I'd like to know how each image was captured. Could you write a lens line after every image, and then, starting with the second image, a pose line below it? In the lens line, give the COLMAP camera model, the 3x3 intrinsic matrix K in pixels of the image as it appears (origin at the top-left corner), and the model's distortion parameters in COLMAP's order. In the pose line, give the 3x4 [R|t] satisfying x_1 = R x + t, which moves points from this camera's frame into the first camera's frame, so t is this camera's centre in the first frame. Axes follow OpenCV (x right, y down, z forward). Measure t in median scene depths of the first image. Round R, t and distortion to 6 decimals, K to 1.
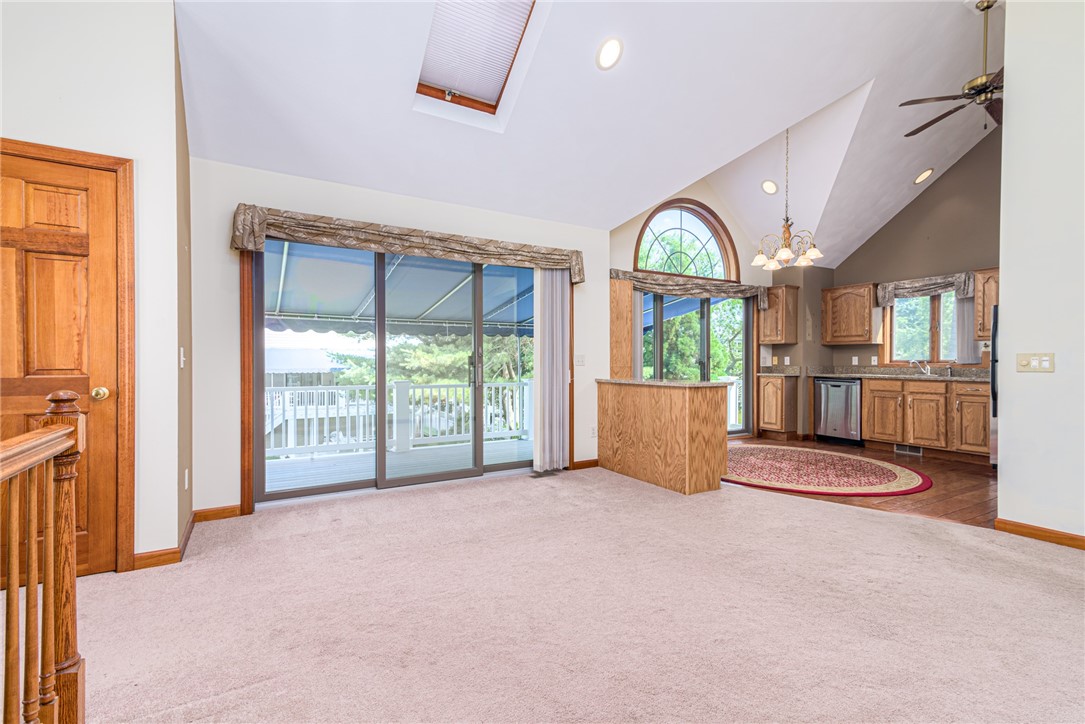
lens RADIAL K [[494.6, 0, 537.6], [0, 494.6, 363.5], [0, 0, 1]] dist [0.027540, -0.003036]
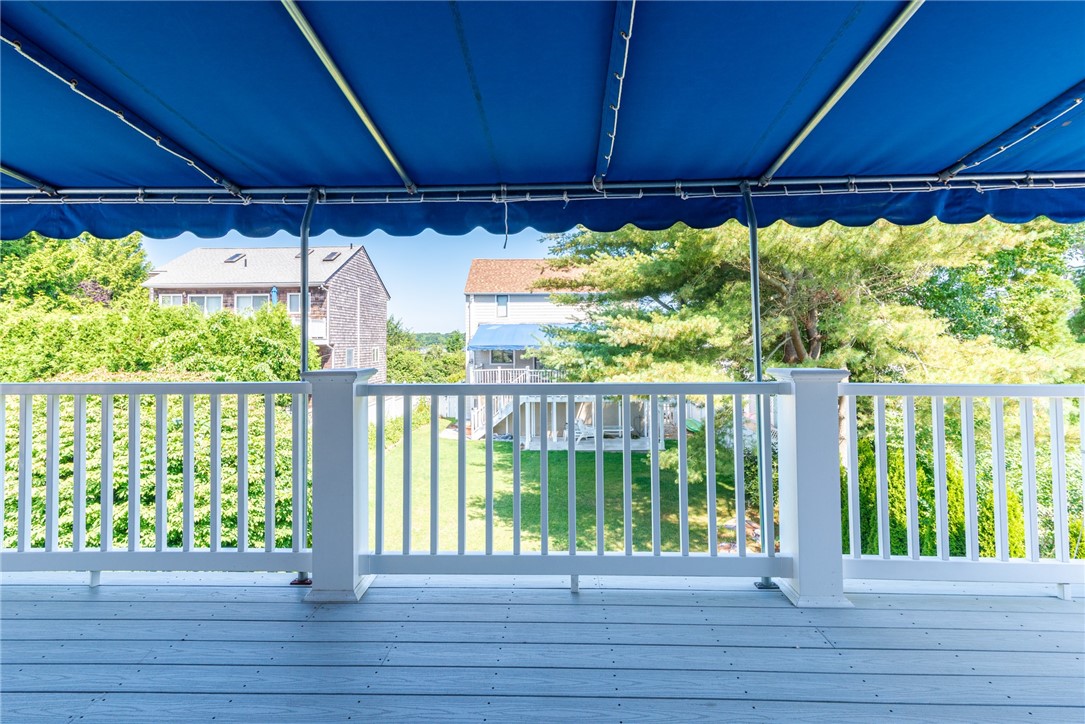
lens RADIAL K [[494.6, 0, 550.7], [0, 494.6, 334.7], [0, 0, 1]] dist [0.027540, -0.003036]
pose [[0.853367, -0.017317, -0.521023, 0.016032], [0.008549, 0.999779, -0.019228, 0.021905], [0.521240, 0.011955, 0.853326, 0.955062]]
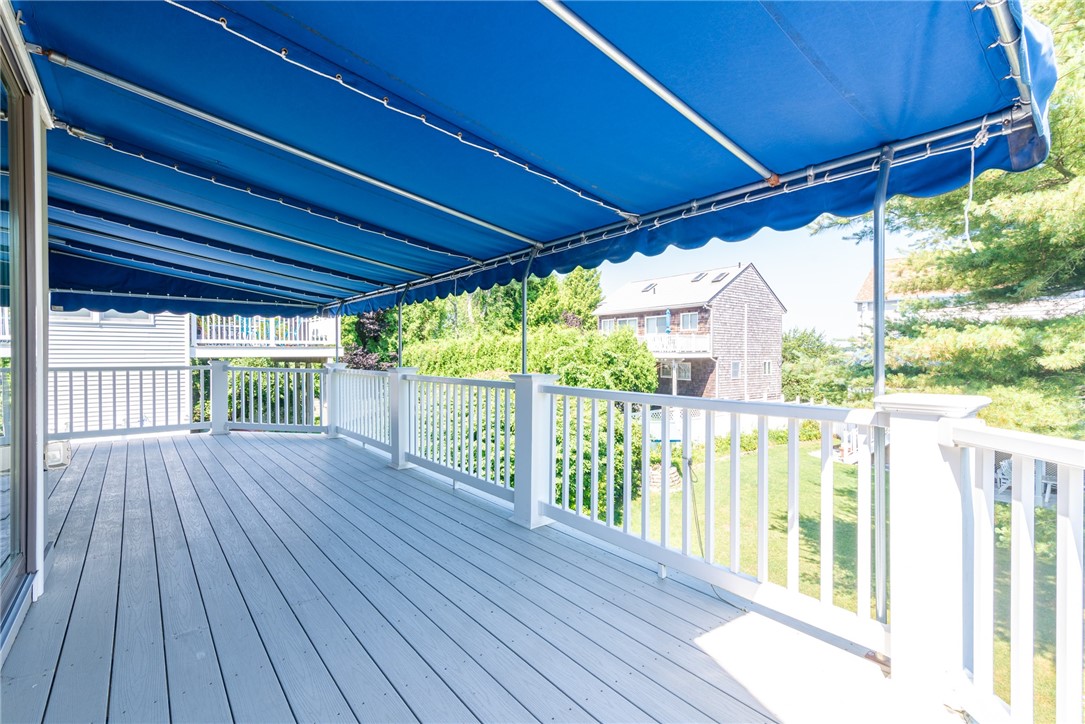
lens RADIAL K [[494.6, 0, 548.6], [0, 494.6, 361.4], [0, 0, 1]] dist [0.027540, -0.003036]
pose [[0.153238, 0.007192, -0.988163, 0.556497], [-0.006663, 0.999958, 0.006245, 0.024284], [0.988167, 0.005627, 0.153280, 1.321833]]
